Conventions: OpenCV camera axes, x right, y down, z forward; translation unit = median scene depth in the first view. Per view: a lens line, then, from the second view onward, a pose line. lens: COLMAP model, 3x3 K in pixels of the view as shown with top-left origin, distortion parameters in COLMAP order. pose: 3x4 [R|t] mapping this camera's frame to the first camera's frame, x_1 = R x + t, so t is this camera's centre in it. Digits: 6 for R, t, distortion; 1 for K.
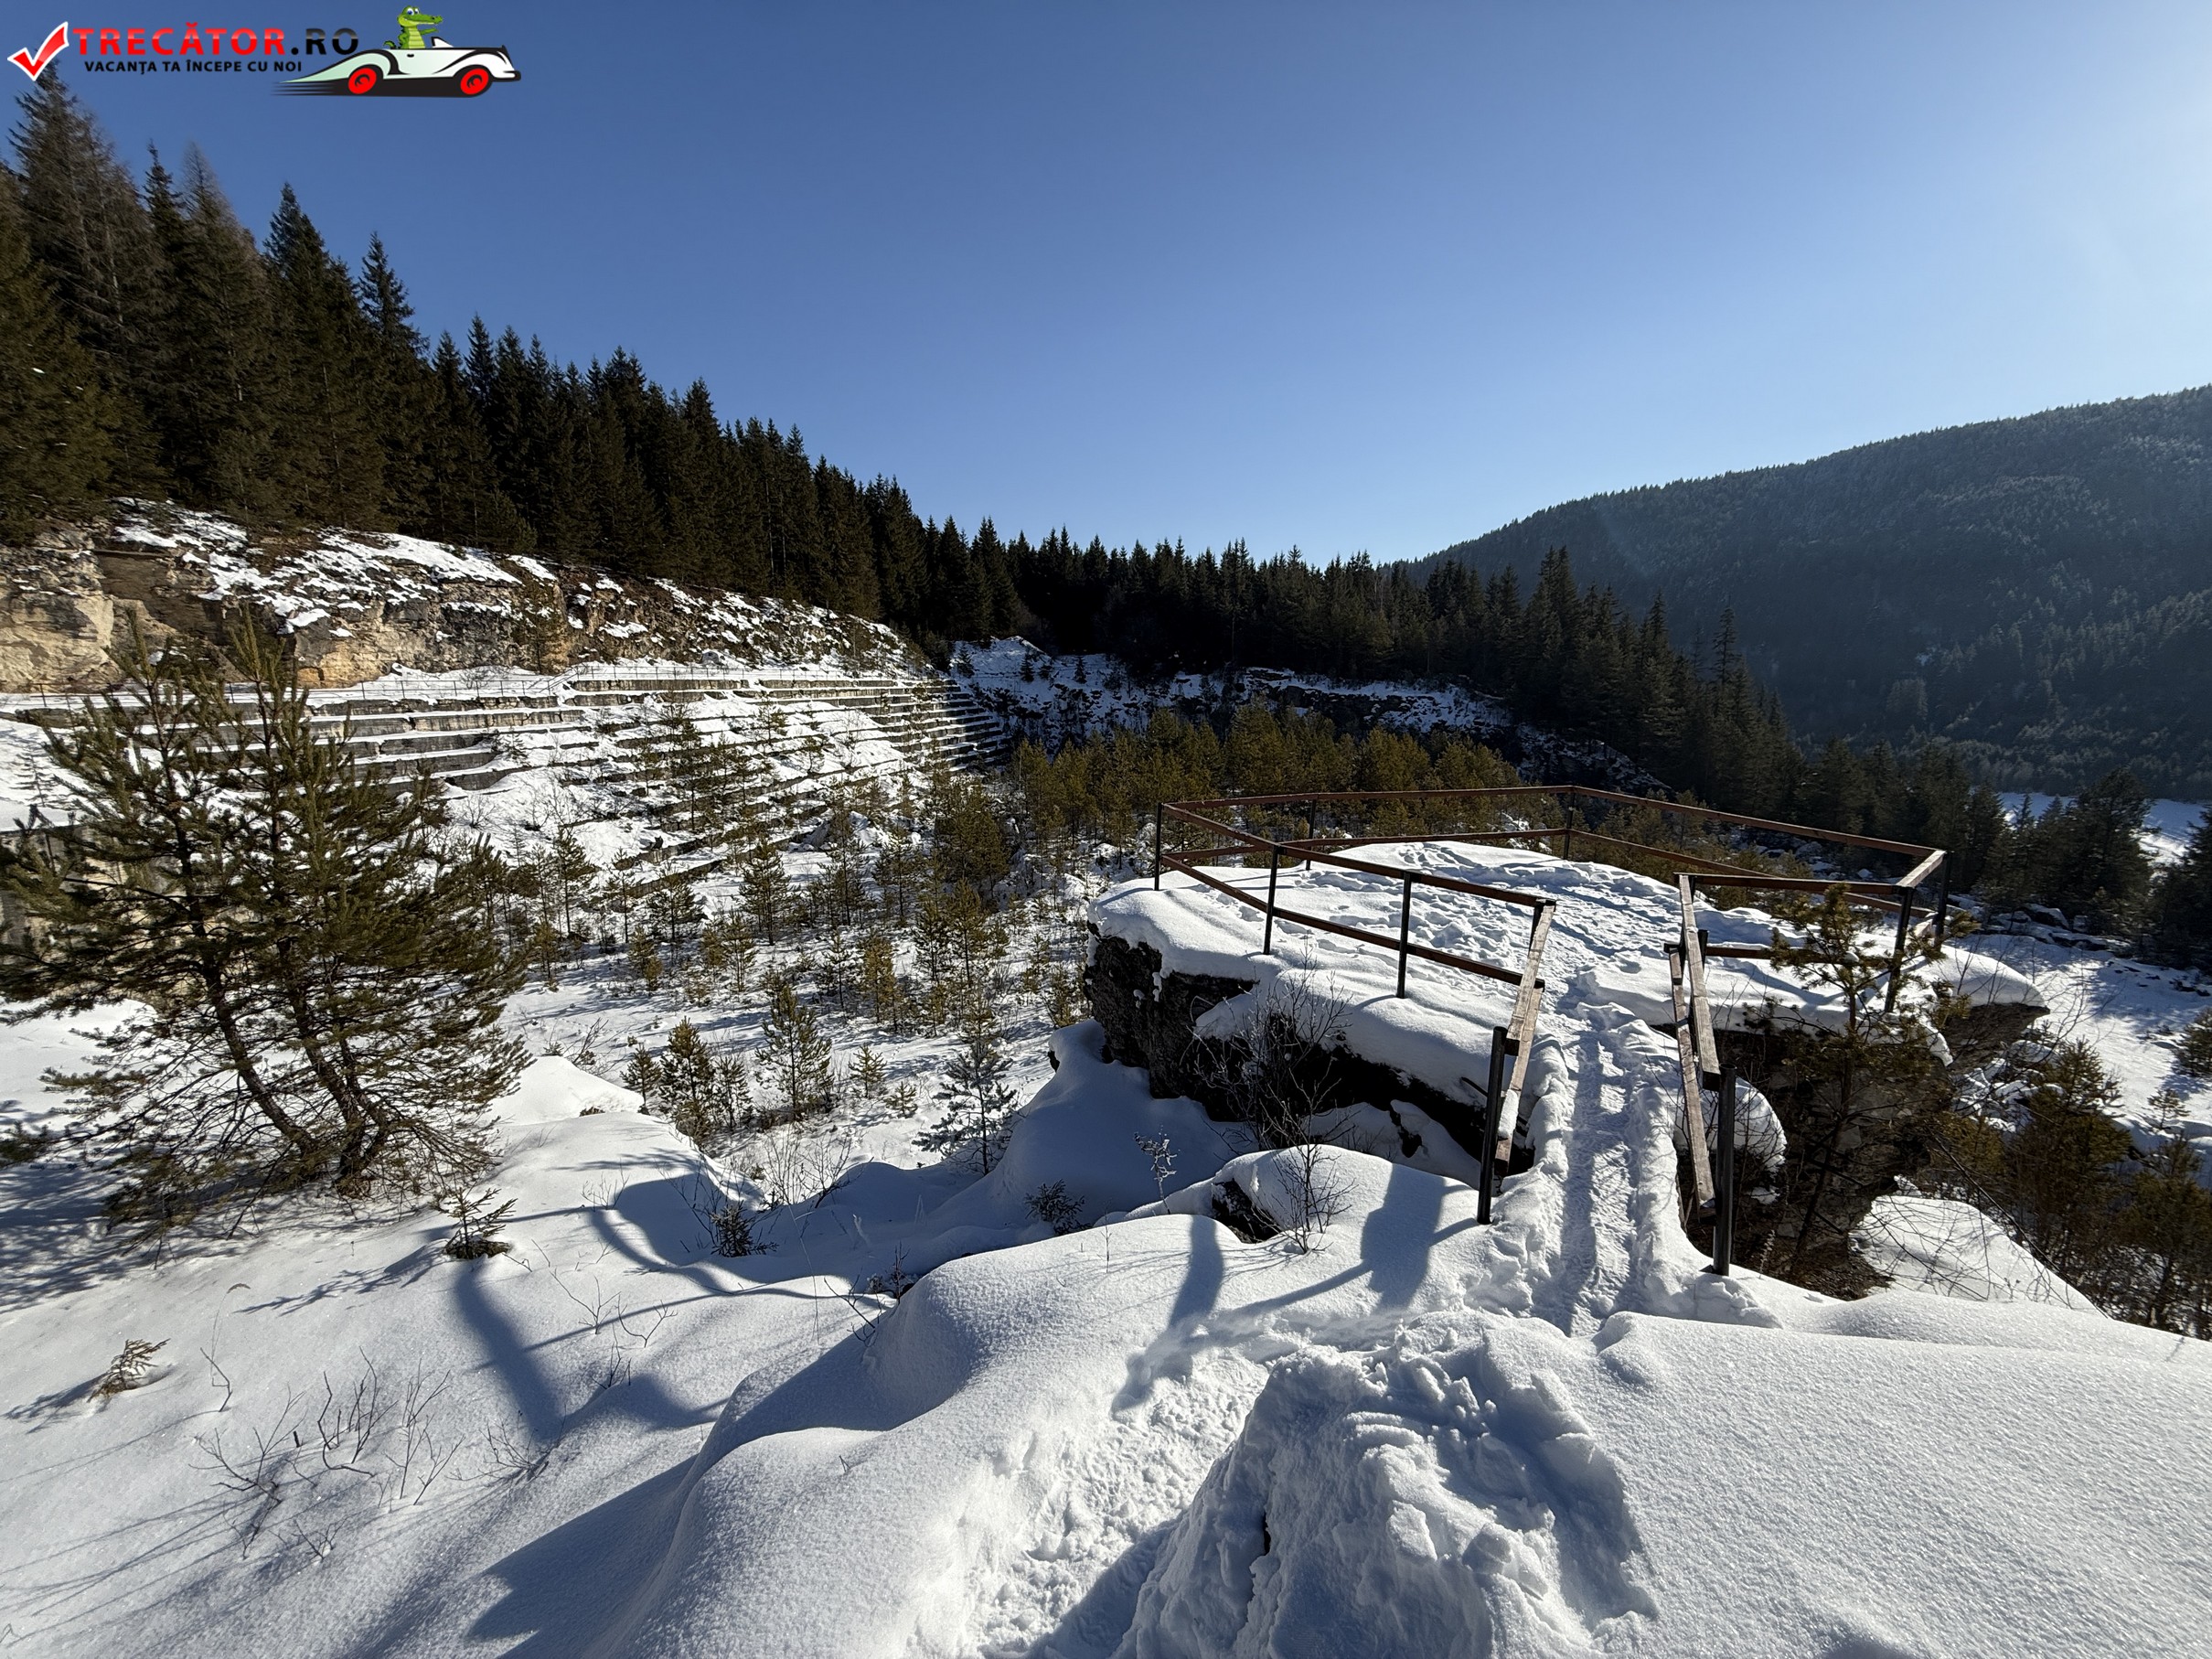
lens RADIAL K [[871.0, 0, 1101.4], [0, 871.0, 829.6], [0, 0, 1]] dist [-0.000928, 0.000053]
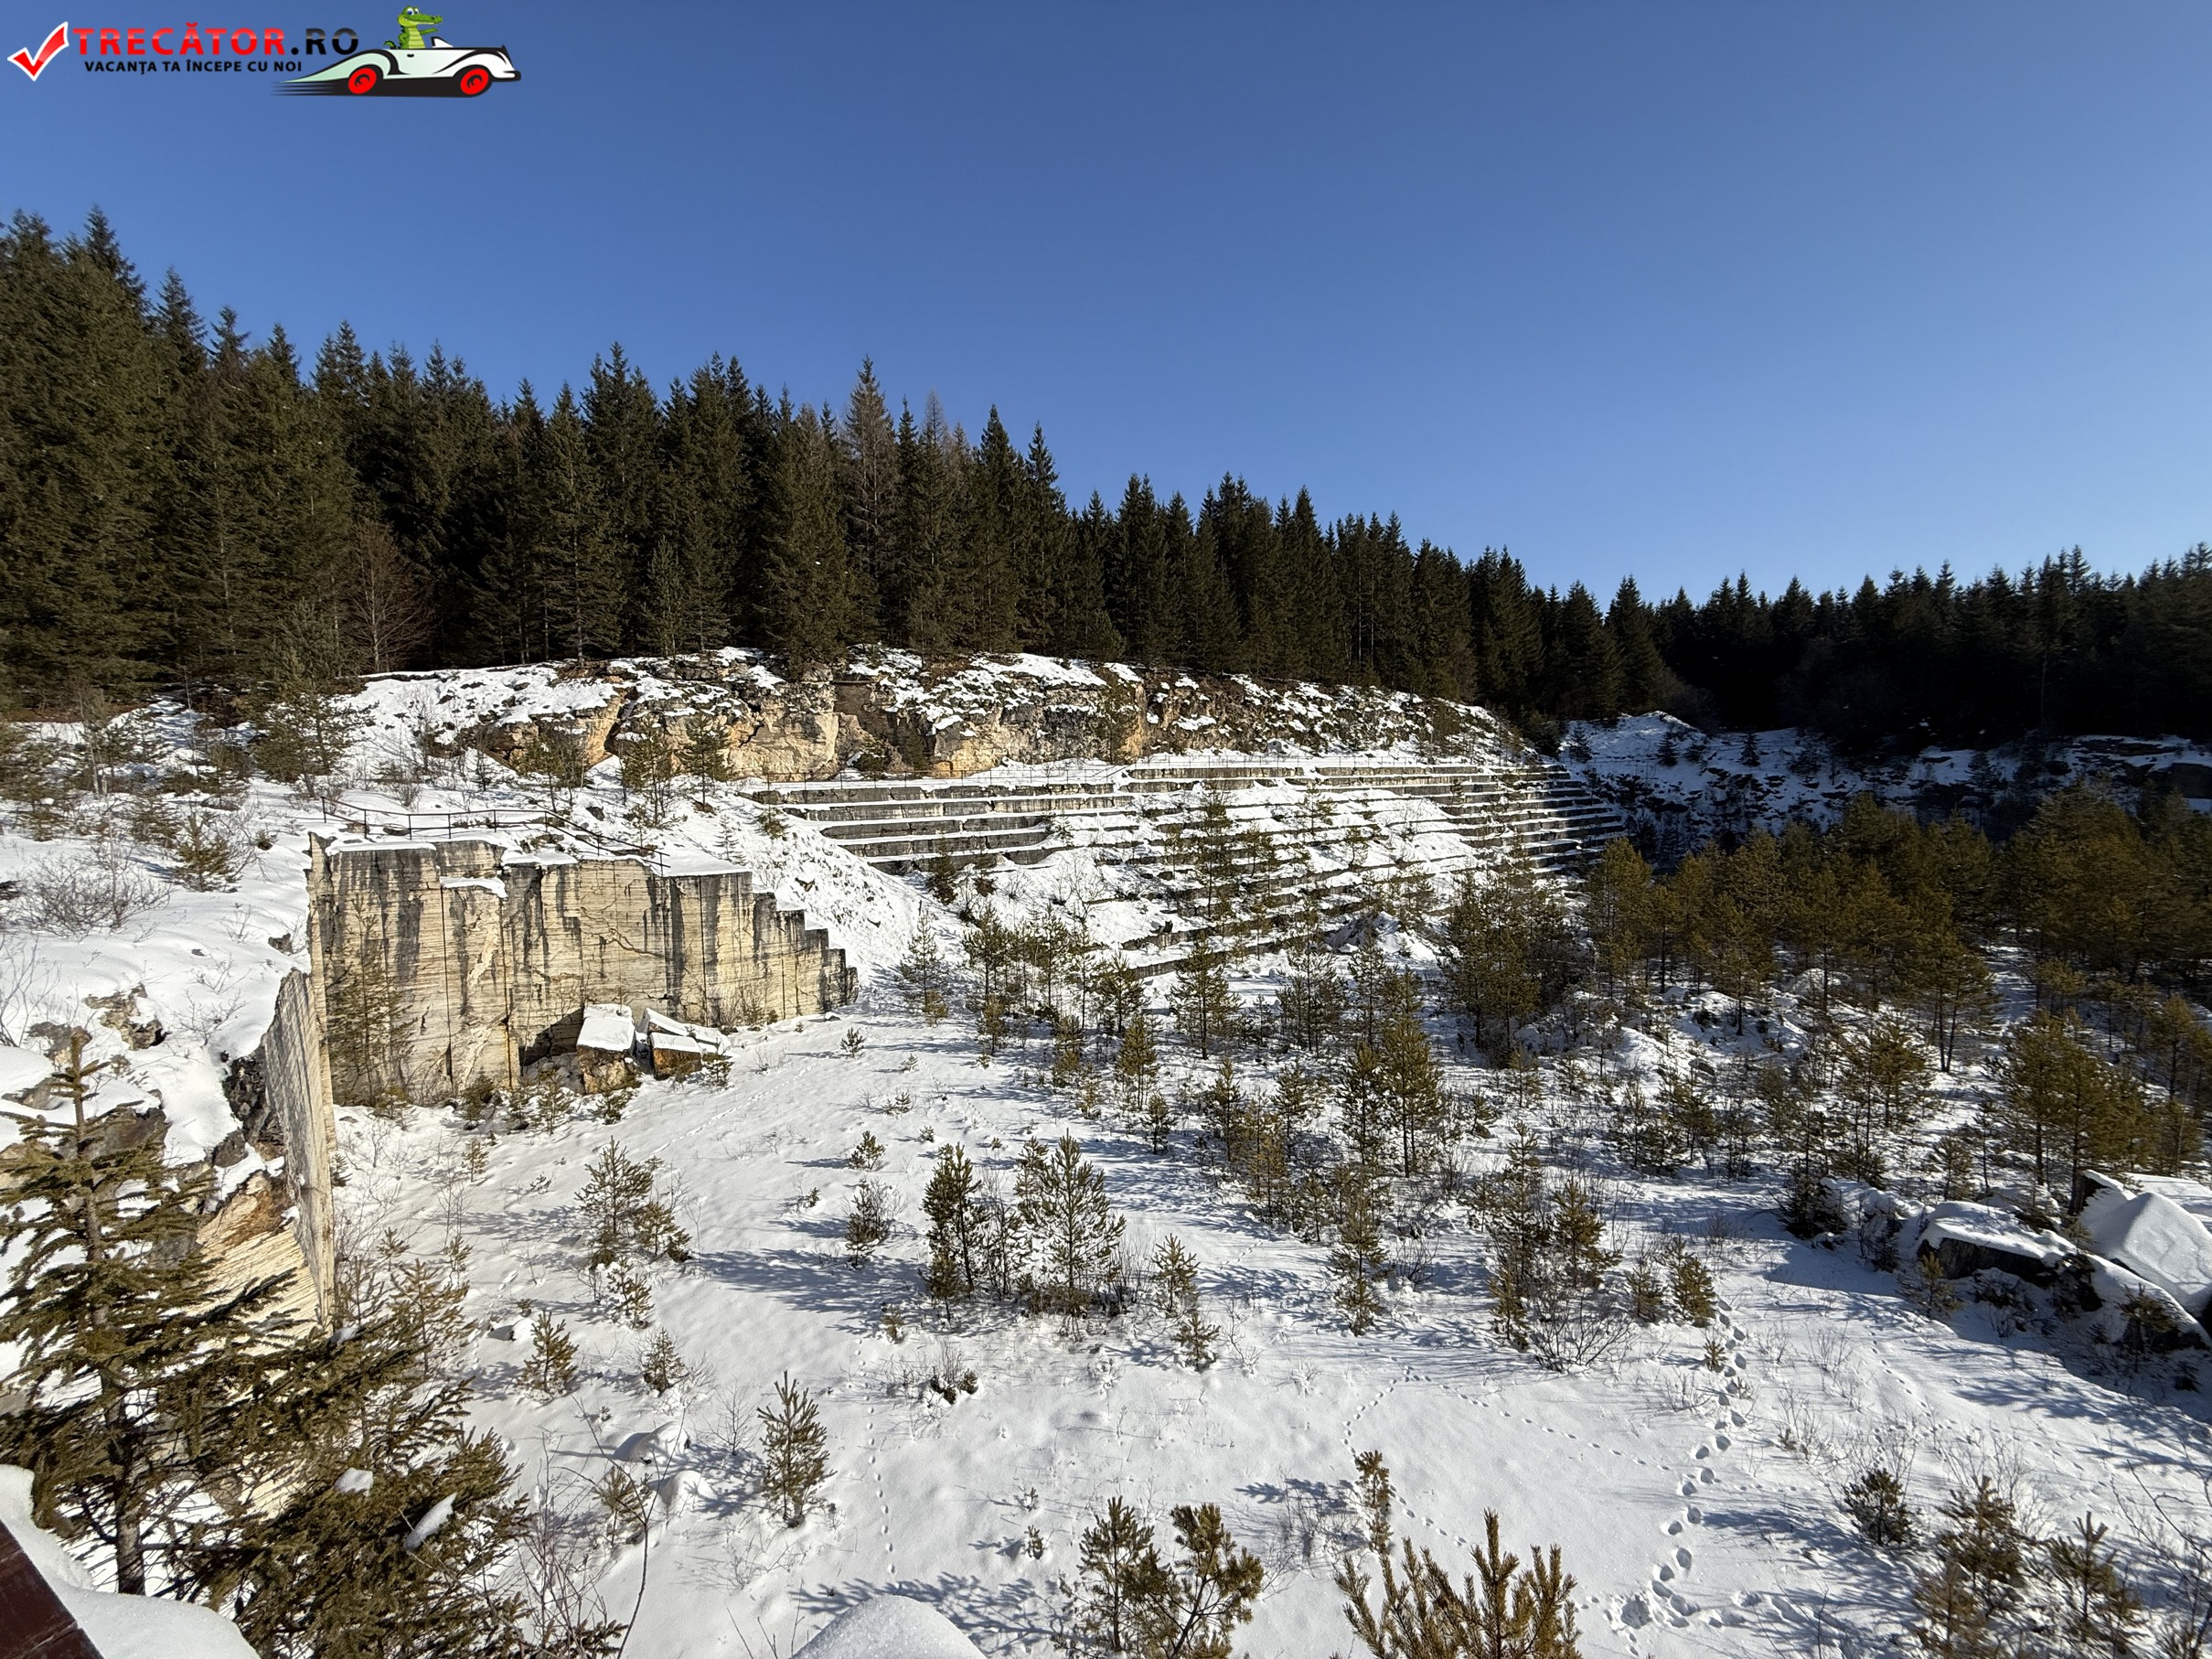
lens RADIAL K [[871.0, 0, 1101.4], [0, 871.0, 829.6], [0, 0, 1]] dist [-0.000928, 0.000053]
pose [[0.768667, 0.025332, -0.639147, 0.062765], [-0.093091, 0.993007, -0.072599, -0.014811], [0.632839, 0.115303, 0.765650, 0.161222]]
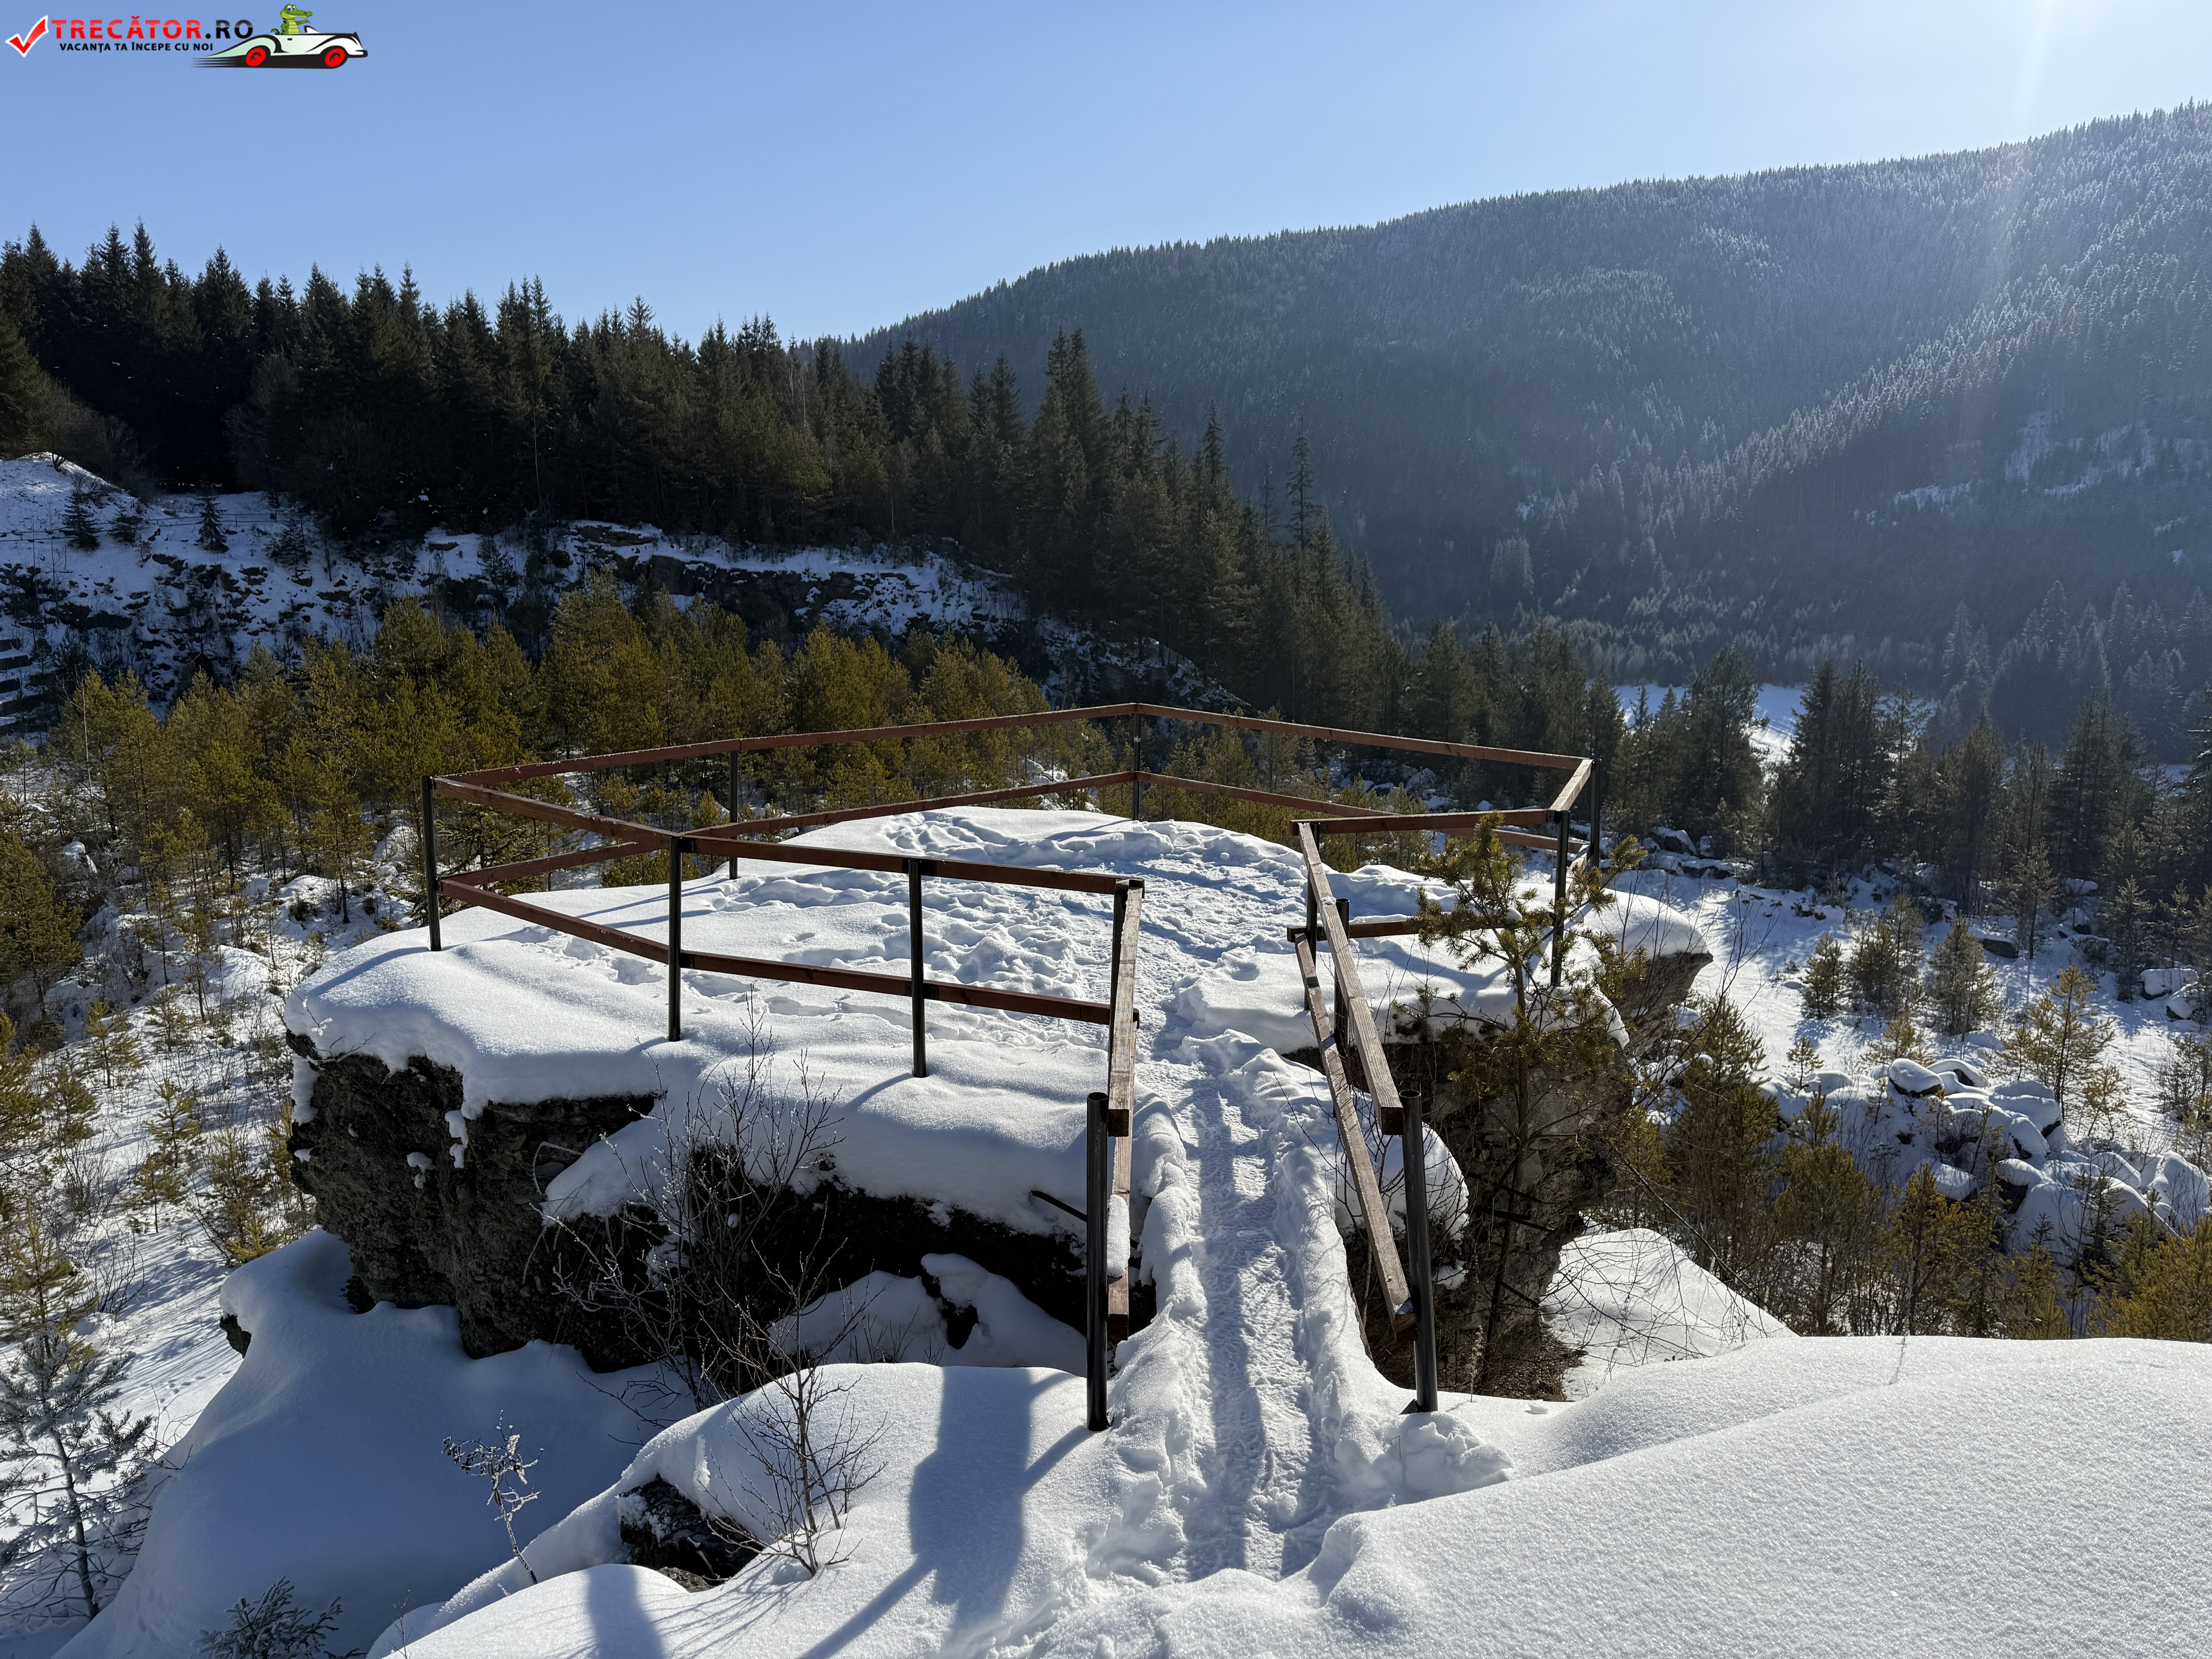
lens RADIAL K [[1542.8, 0, 1102.5], [0, 1542.8, 831.2], [0, 0, 1]] dist [0.058600, -0.063355]
pose [[0.883728, -0.091830, 0.458904, -0.000468], [0.086338, 0.995720, 0.032988, 0.000759], [-0.459969, 0.010468, 0.887873, 0.003507]]
